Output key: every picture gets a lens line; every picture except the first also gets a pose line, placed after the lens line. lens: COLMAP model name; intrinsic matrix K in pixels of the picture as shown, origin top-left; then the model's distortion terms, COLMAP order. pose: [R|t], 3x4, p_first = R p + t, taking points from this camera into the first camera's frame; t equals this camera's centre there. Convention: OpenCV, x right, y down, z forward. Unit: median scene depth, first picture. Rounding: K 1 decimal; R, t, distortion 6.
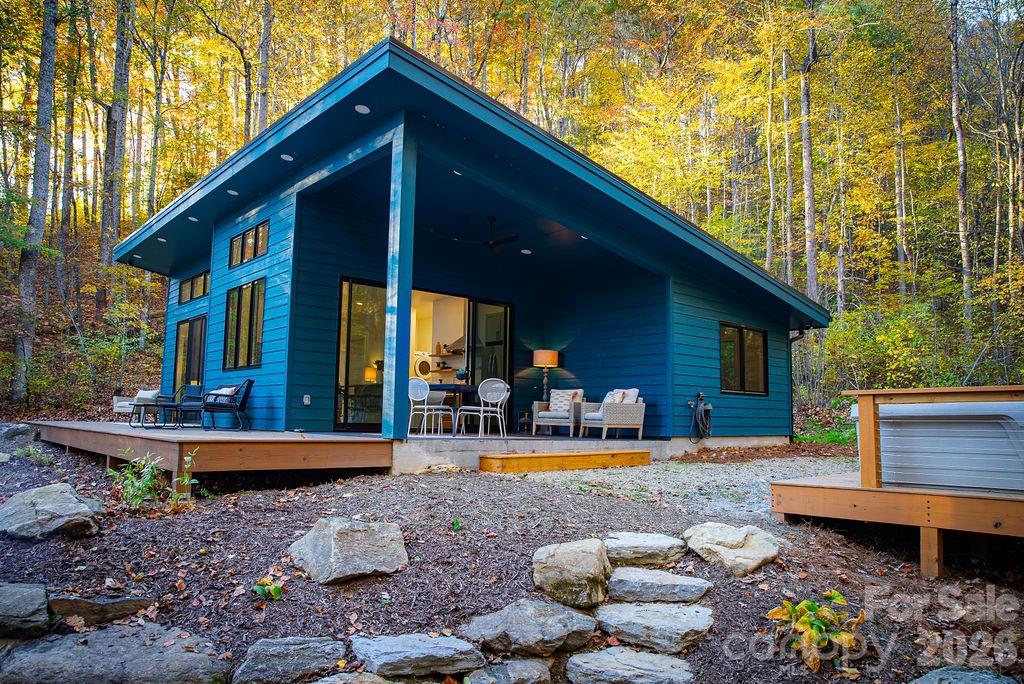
lens RADIAL K [[689.9, 0, 512.9], [0, 689.9, 334.1], [0, 0, 1]] dist [-0.047666, 0.004055]
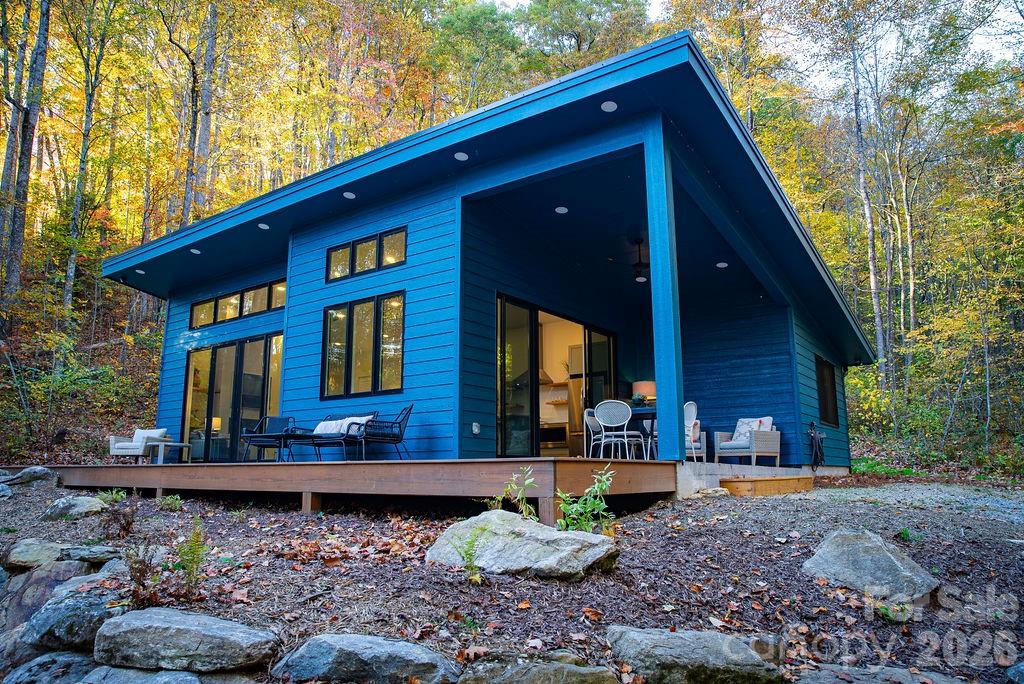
lens RADIAL K [[689.9, 0, 512.5], [0, 689.9, 350.8], [0, 0, 1]] dist [-0.047666, 0.004055]
pose [[0.978062, 0.017931, 0.207542, -0.400632], [-0.007324, 0.998632, -0.051766, 0.038285], [-0.208186, 0.049110, 0.976856, 0.101535]]
